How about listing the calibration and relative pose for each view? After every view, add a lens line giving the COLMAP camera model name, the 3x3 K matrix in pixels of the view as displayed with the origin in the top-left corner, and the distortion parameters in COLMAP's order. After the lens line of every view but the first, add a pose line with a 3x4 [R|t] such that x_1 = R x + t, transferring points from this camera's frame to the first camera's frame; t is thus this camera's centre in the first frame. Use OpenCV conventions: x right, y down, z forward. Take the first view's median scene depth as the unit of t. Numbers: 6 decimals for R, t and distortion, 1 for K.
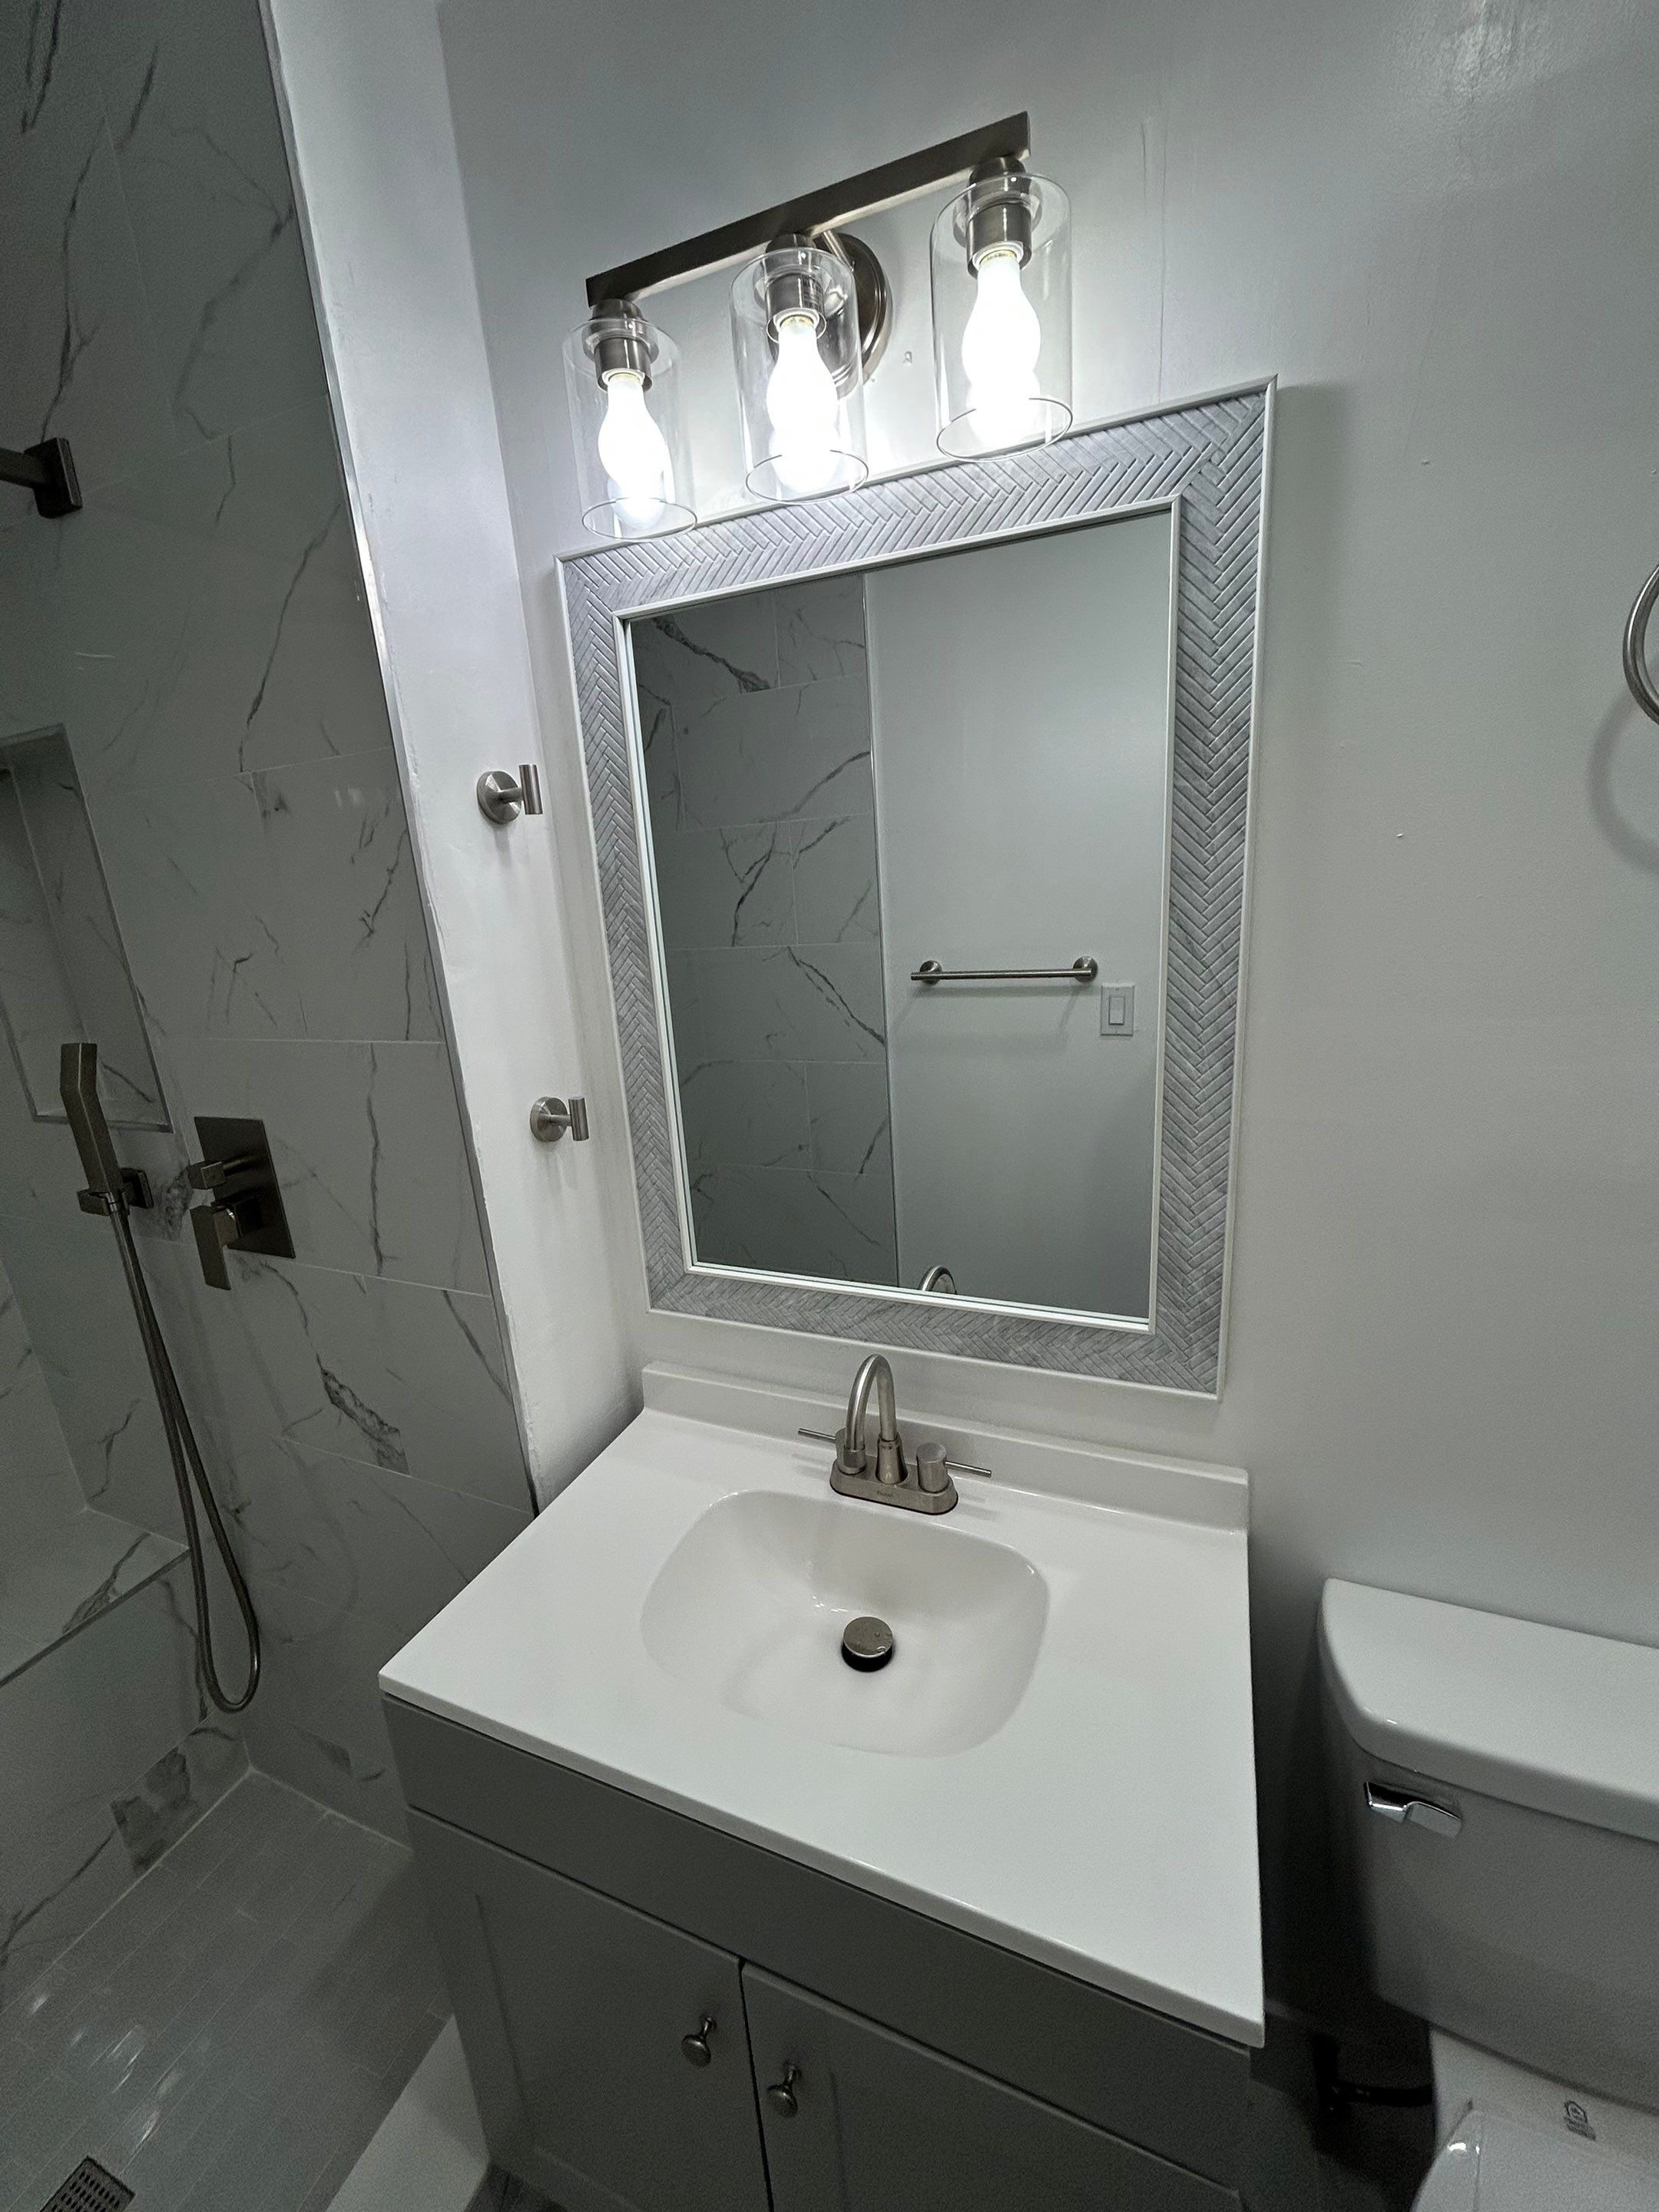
lens RADIAL K [[895.6, 0, 832.4], [0, 895.6, 1103.8], [0, 0, 1]] dist [-0.001026, 0.000820]
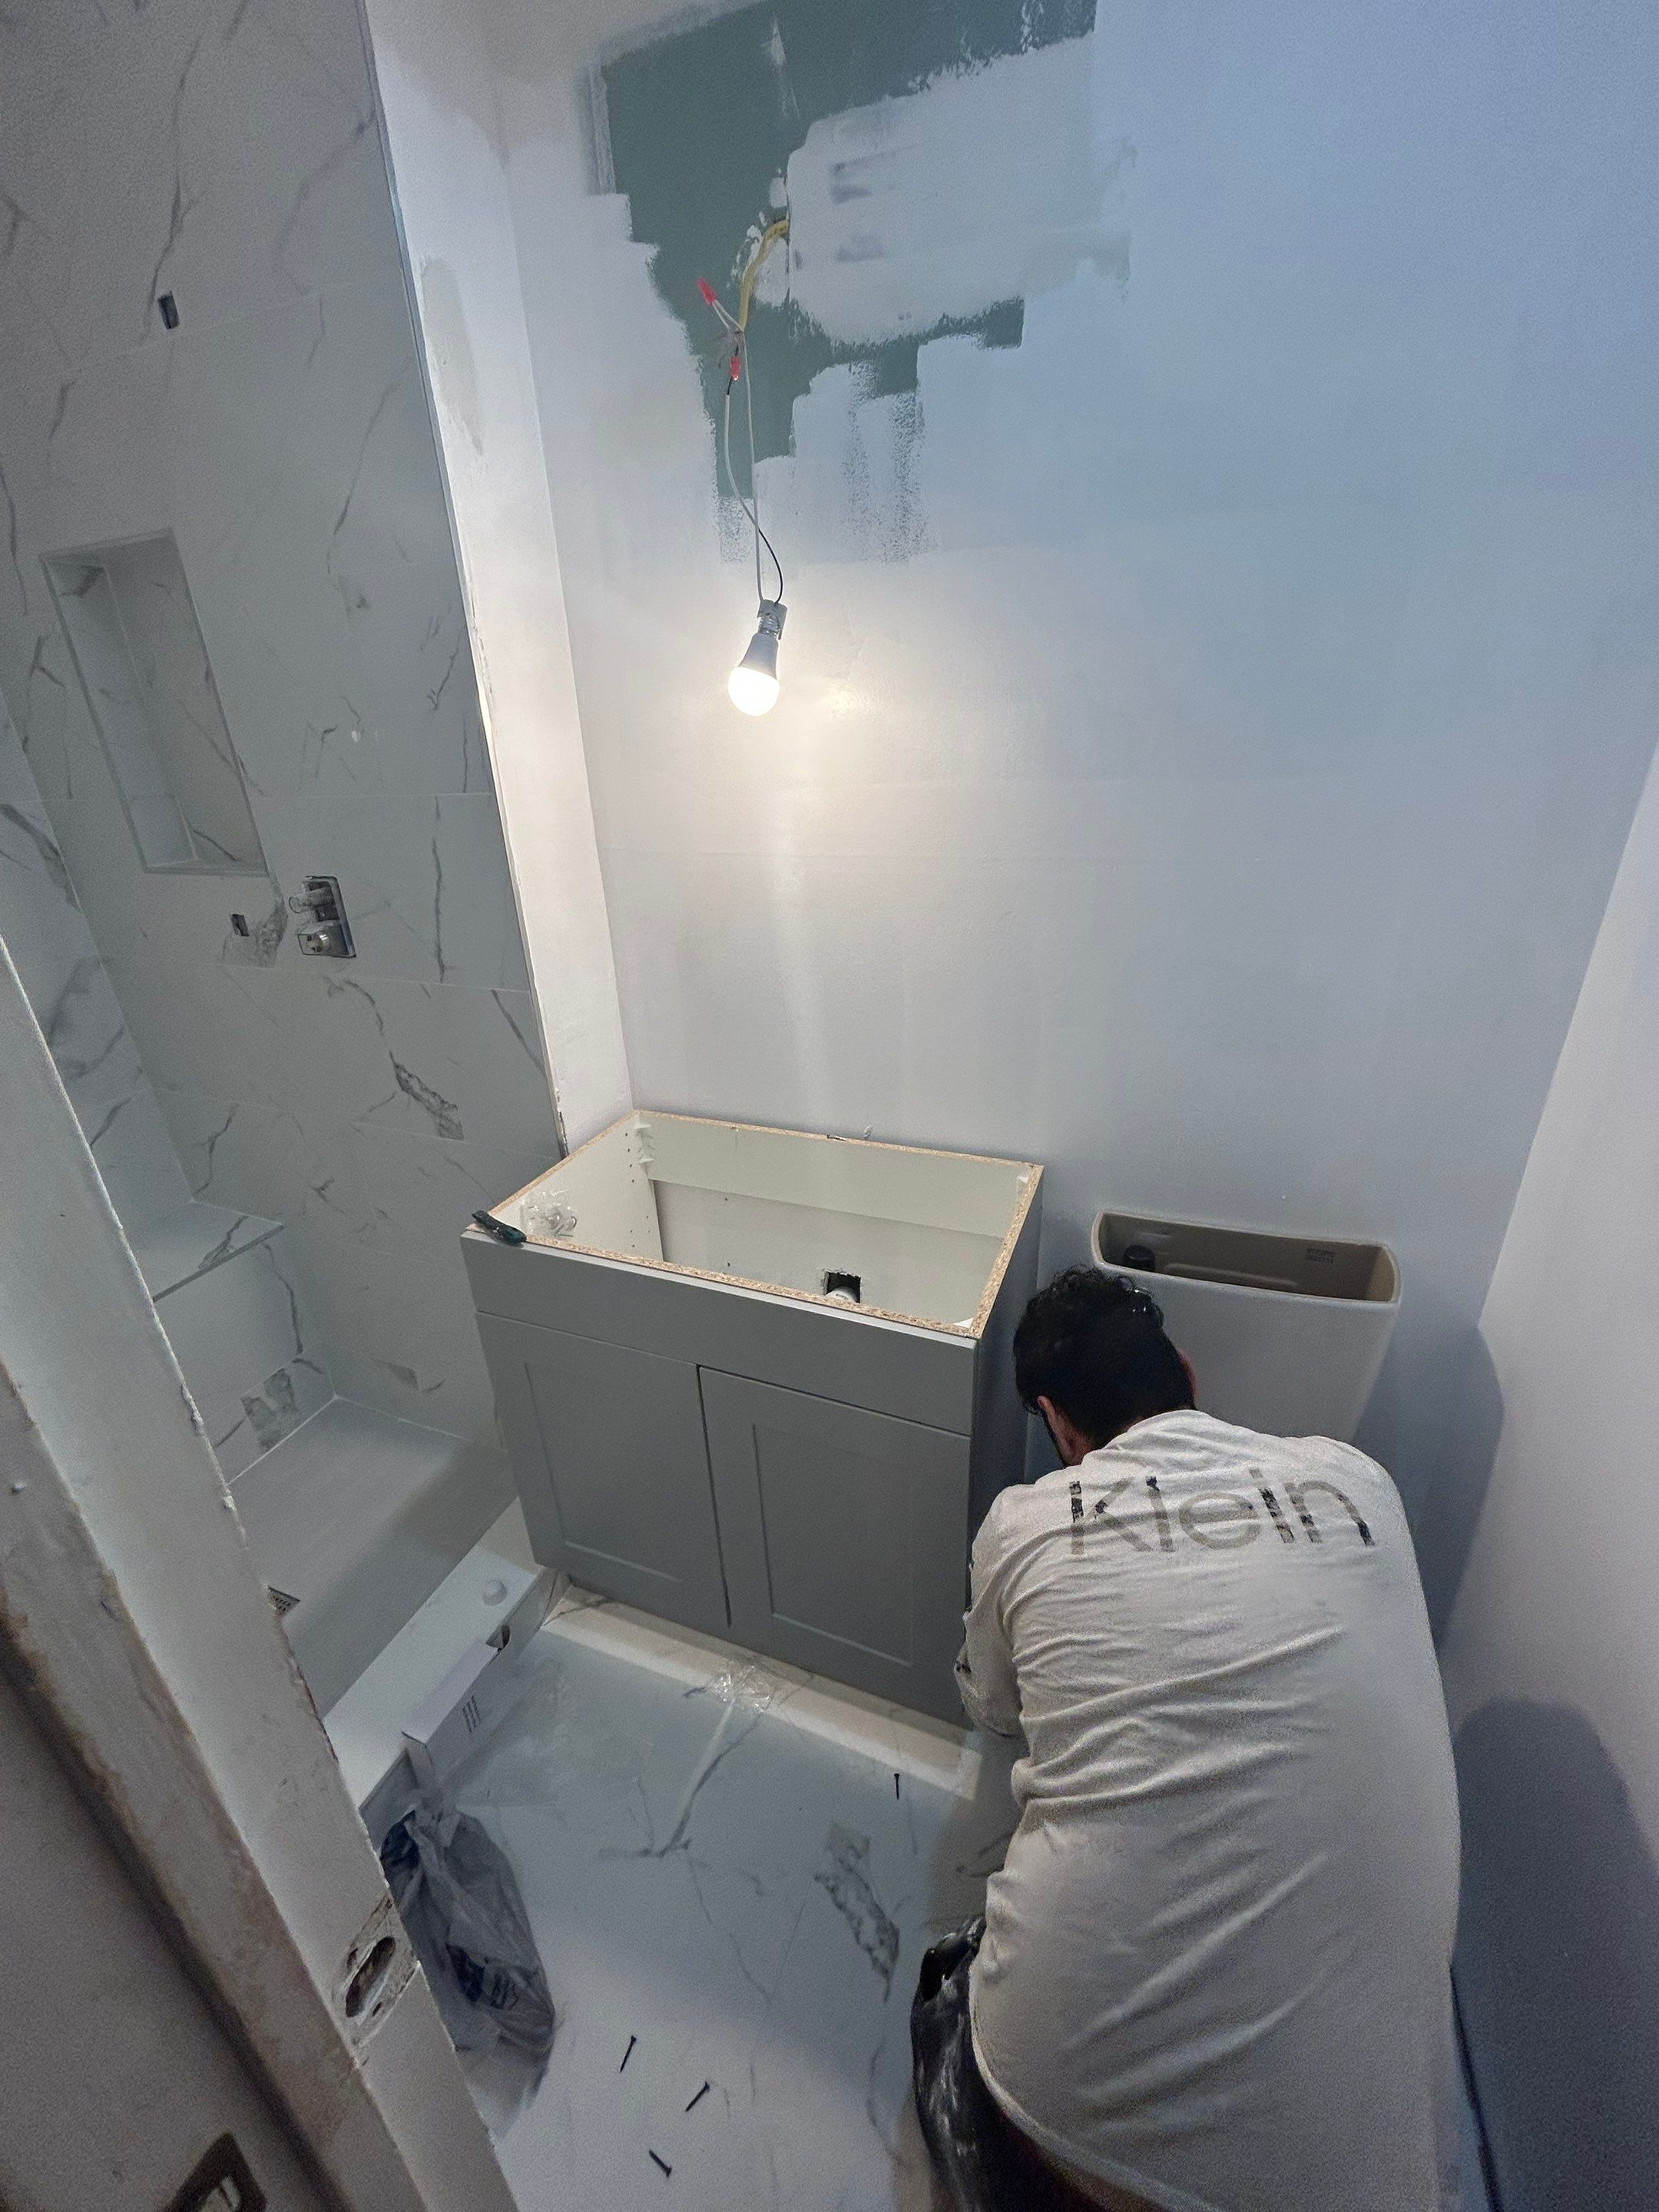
lens RADIAL K [[895.6, 0, 833.8], [0, 895.6, 1104.0], [0, 0, 1]] dist [-0.001026, 0.000820]
pose [[0.999348, 0.021448, 0.029047, 0.049146], [-0.025471, 0.988945, 0.146081, 0.170467], [-0.025592, -0.146726, 0.988846, -0.392434]]
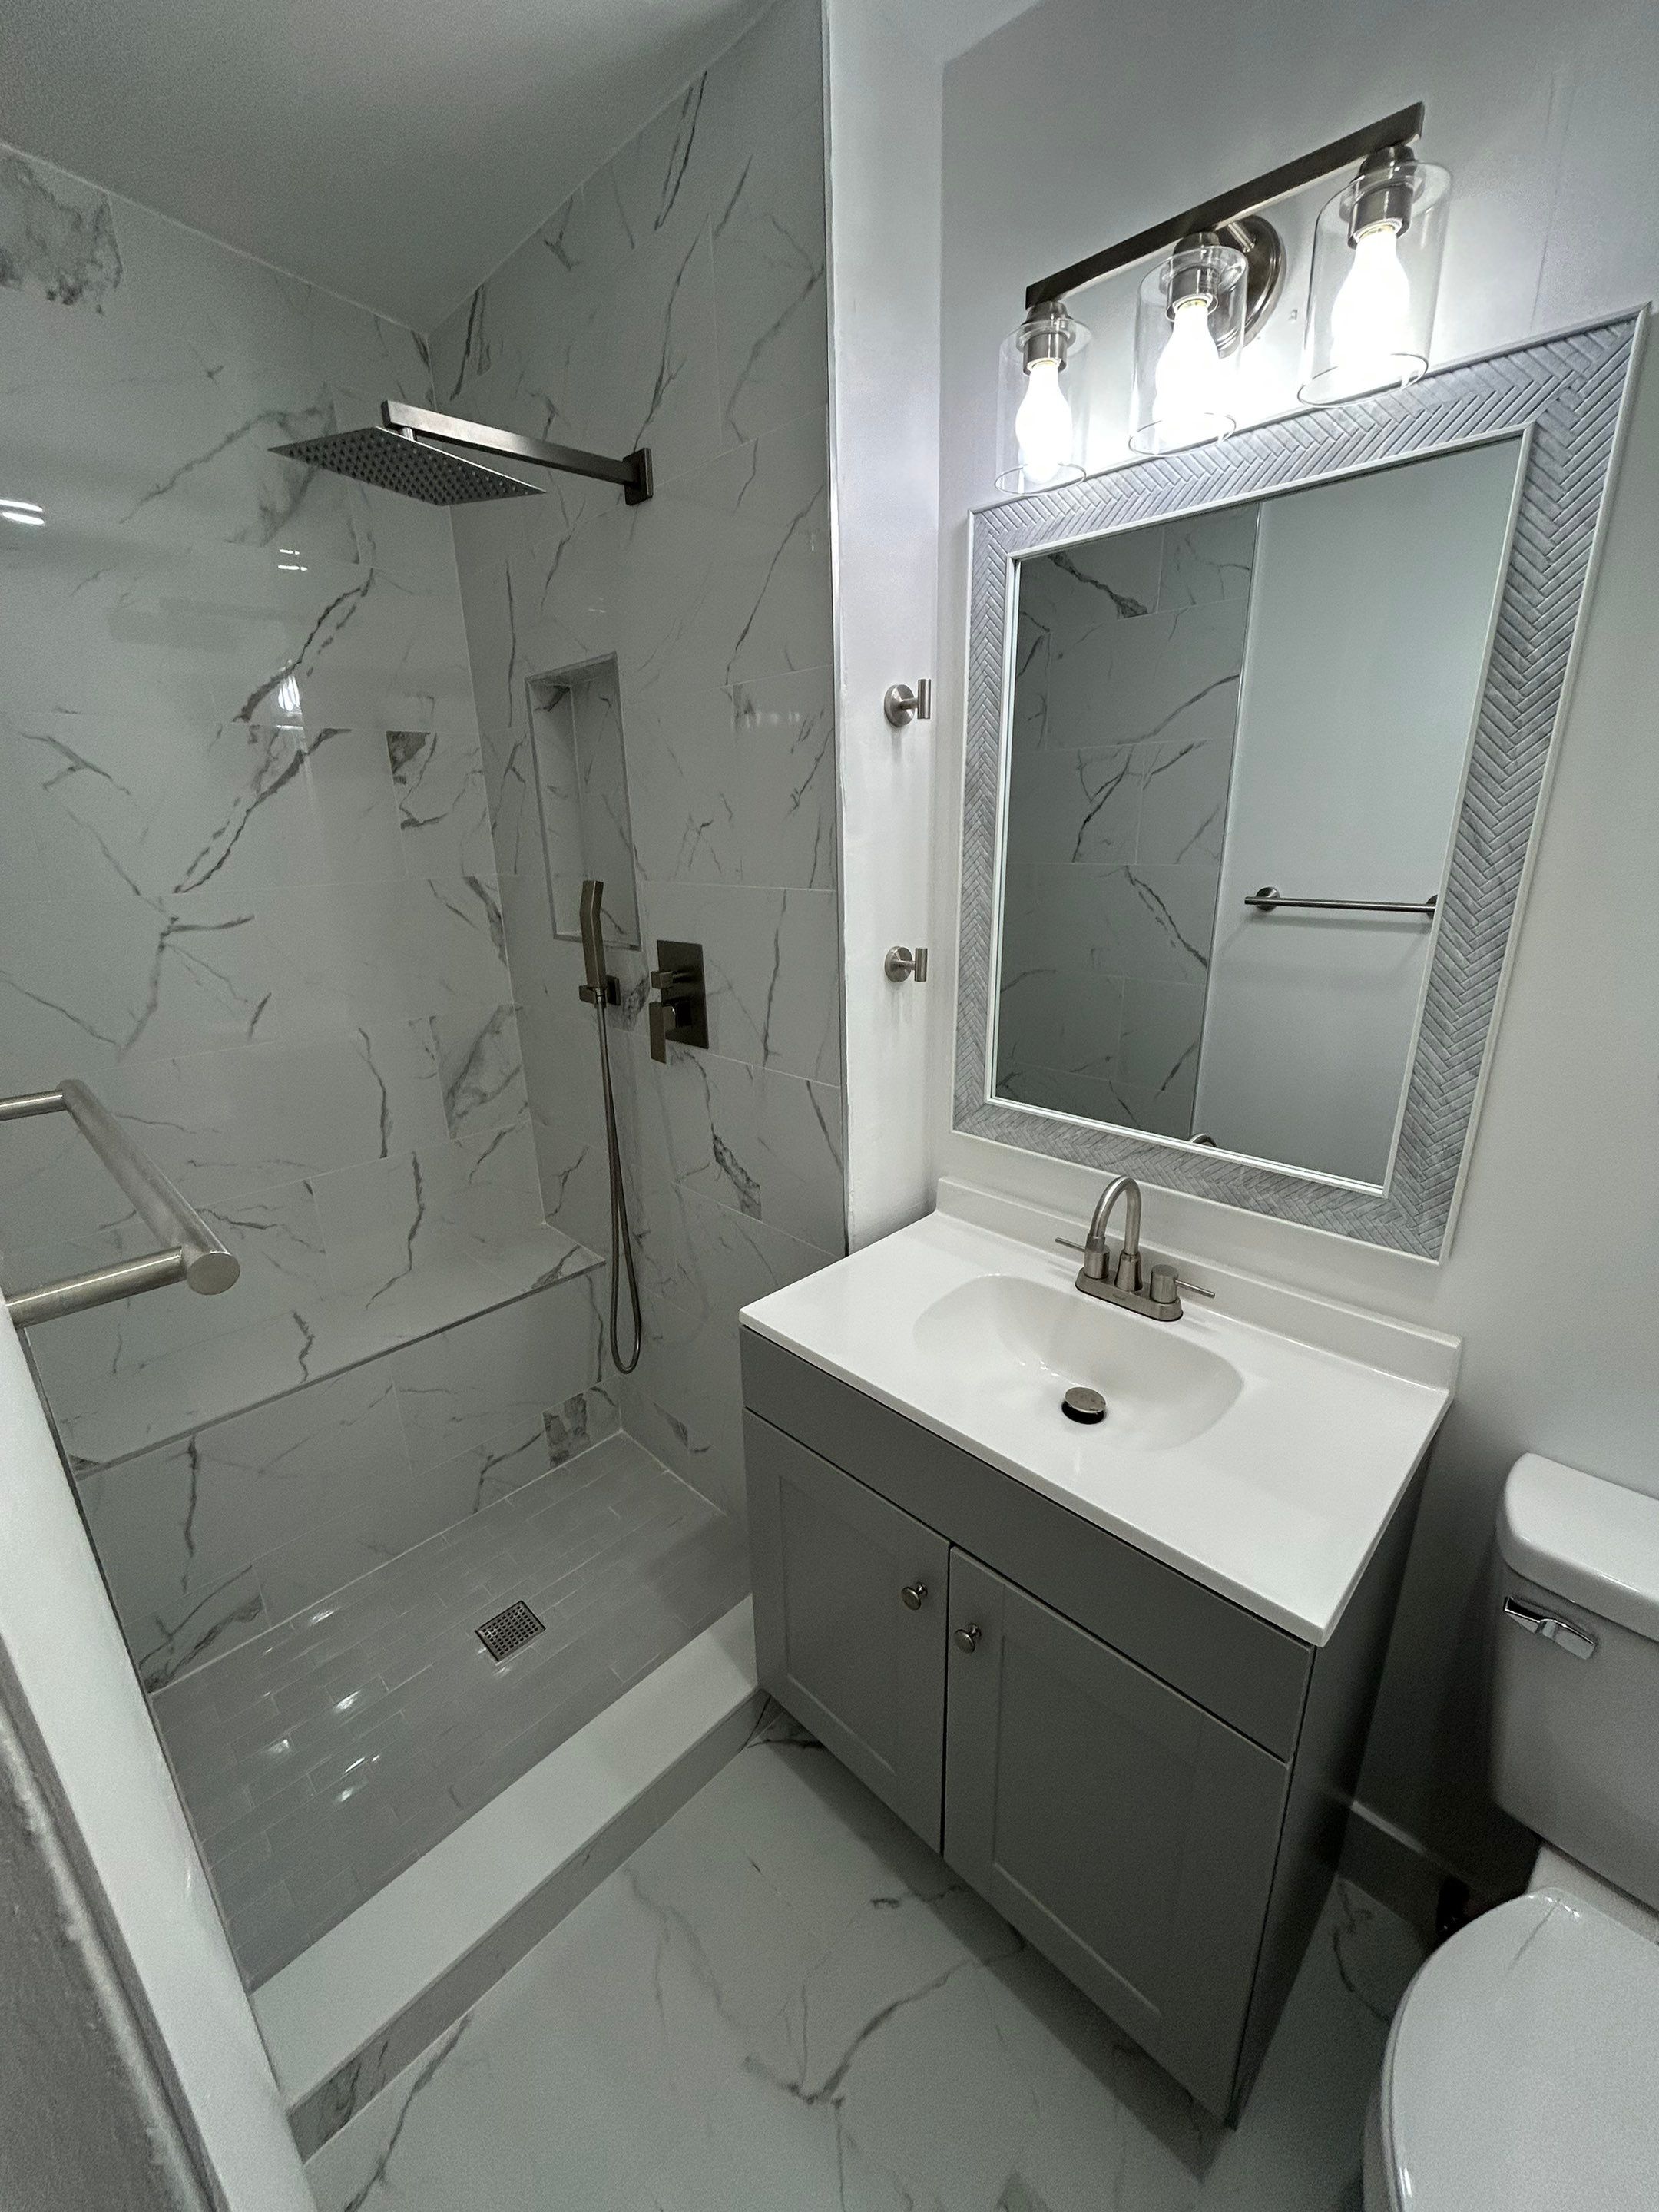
lens RADIAL K [[895.6, 0, 833.2], [0, 895.6, 1105.3], [0, 0, 1]] dist [-0.001026, 0.000820]
pose [[0.928332, 0.158655, -0.336198, 0.064597], [-0.135950, 0.986602, 0.090192, 0.120024], [0.346003, -0.038022, 0.937463, -0.261013]]
